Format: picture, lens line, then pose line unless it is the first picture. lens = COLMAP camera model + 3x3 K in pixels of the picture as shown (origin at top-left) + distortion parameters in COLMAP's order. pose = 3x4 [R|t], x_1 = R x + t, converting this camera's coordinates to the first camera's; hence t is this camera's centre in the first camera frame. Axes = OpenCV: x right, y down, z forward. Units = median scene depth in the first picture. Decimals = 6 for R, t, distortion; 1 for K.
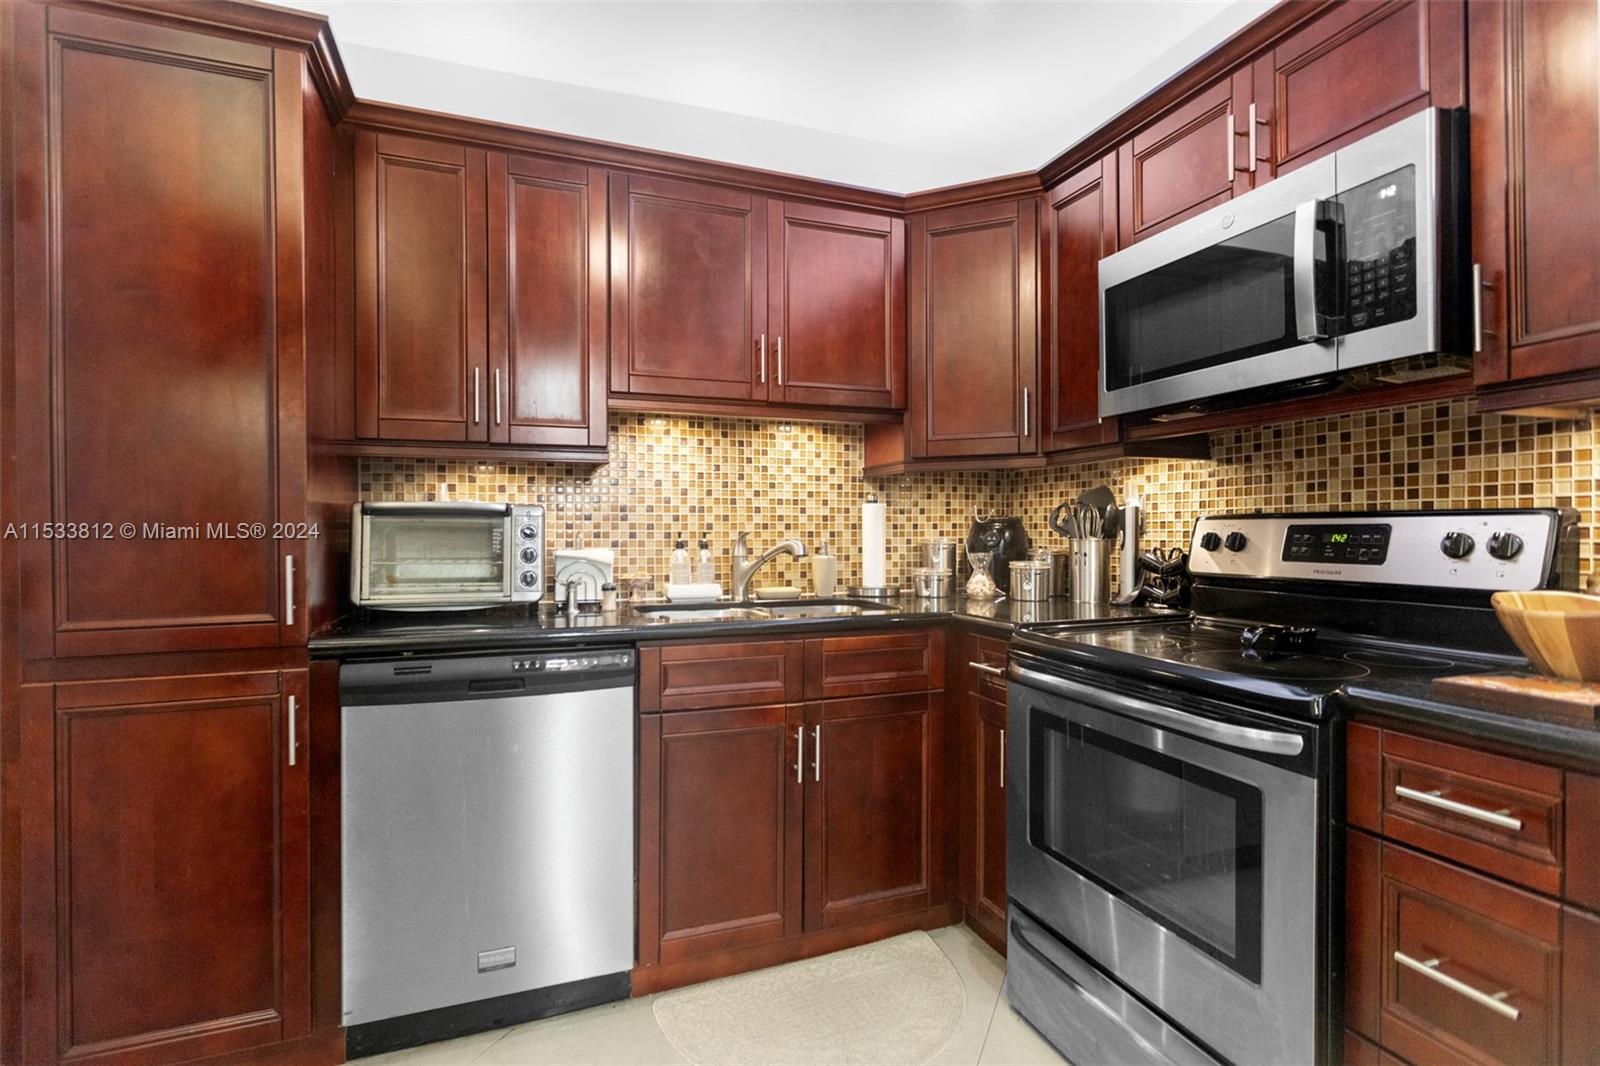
lens RADIAL K [[766.0, 0, 800.0], [0, 766.0, 533.0], [0, 0, 1]] dist [0.001285, 0.001710]
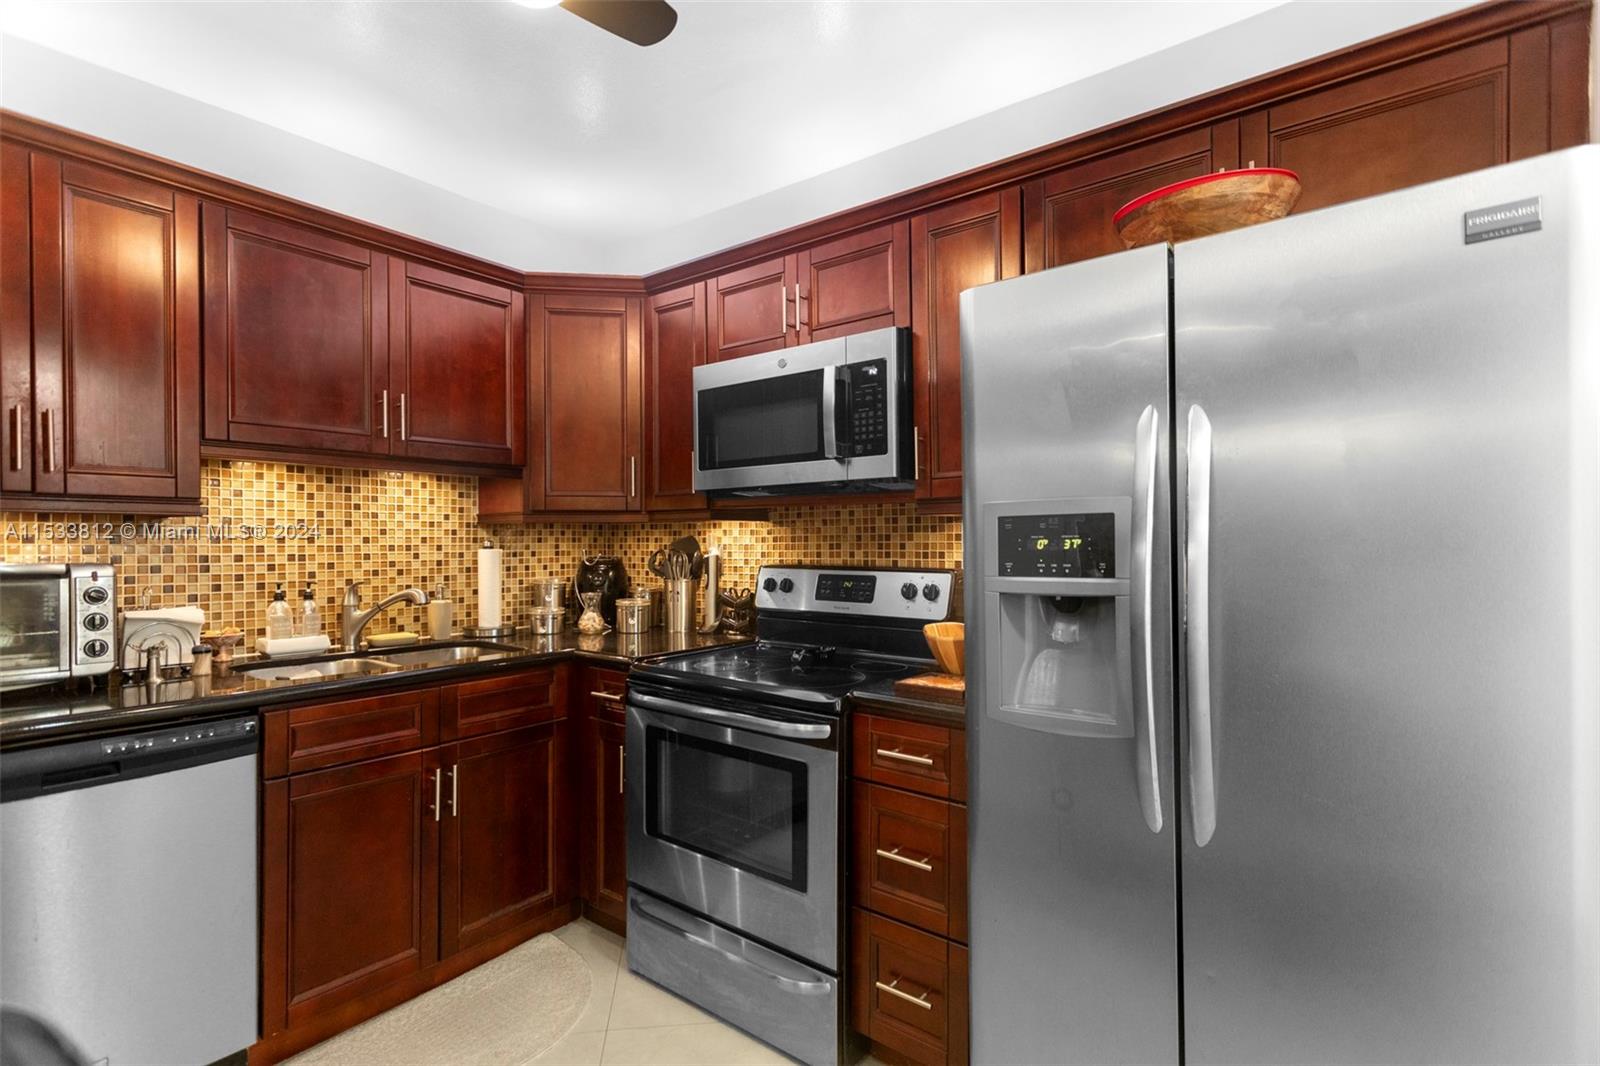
lens RADIAL K [[762.2, 0, 785.7], [0, 762.2, 543.9], [0, 0, 1]] dist [-0.000389, 0.001676]
pose [[0.860340, -0.001787, 0.509718, -0.123578], [0.002285, 0.999997, -0.000352, -0.060444], [-0.509716, 0.001467, 0.860341, -0.167734]]
